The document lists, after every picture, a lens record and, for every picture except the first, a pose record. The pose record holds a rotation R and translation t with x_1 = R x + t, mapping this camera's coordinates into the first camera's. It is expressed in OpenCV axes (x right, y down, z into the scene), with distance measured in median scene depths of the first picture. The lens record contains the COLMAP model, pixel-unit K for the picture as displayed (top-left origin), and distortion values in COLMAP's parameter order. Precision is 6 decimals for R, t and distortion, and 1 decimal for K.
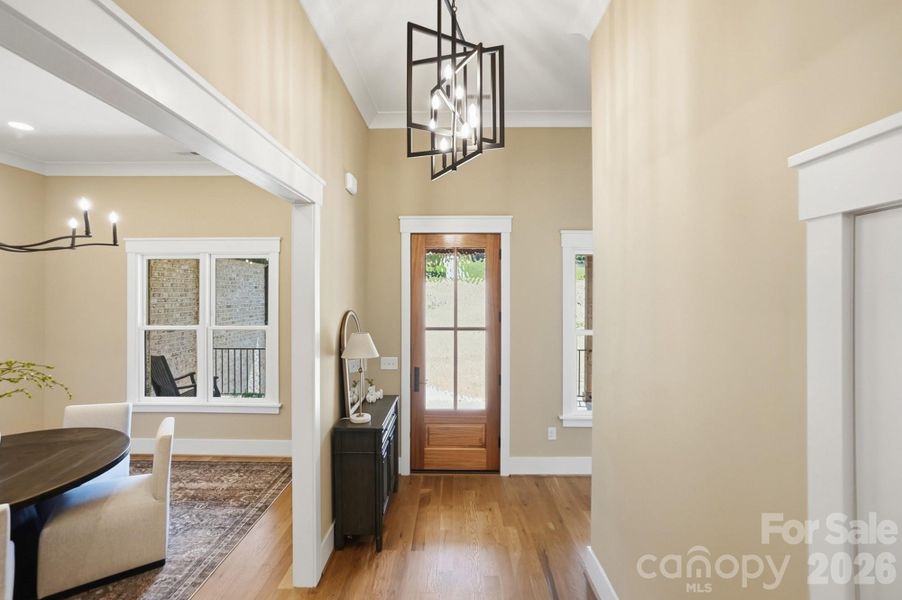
lens RADIAL K [[418.9, 0, 452.0], [0, 418.9, 290.2], [0, 0, 1]] dist [-0.043666, 0.000142]
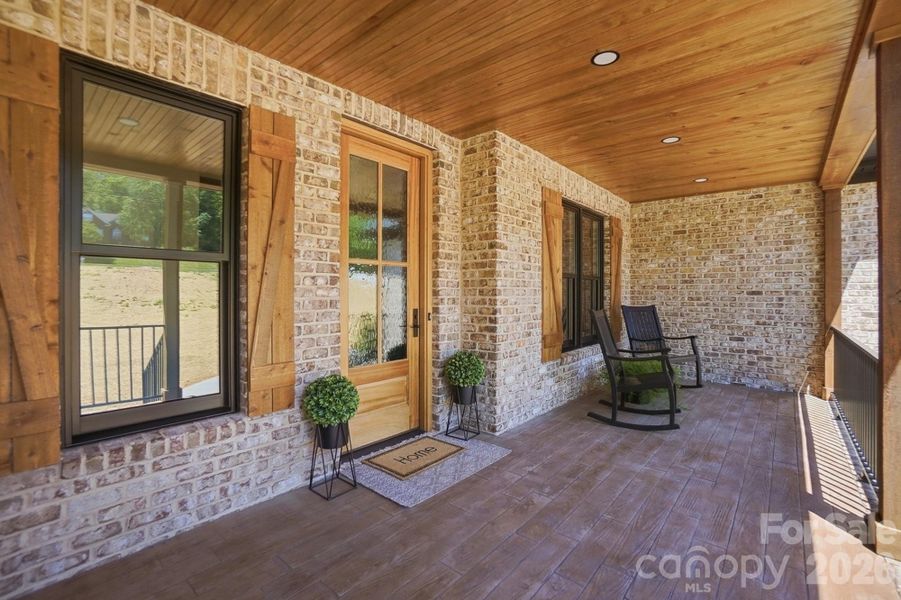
lens RADIAL K [[398.1, 0, 446.1], [0, 398.1, 294.6], [0, 0, 1]] dist [-0.062414, 0.021923]
pose [[-0.641618, 0.010833, -0.766948, 0.312528], [0.006021, 0.999941, 0.009087, 0.089267], [0.767001, 0.001213, -0.641645, 1.005985]]
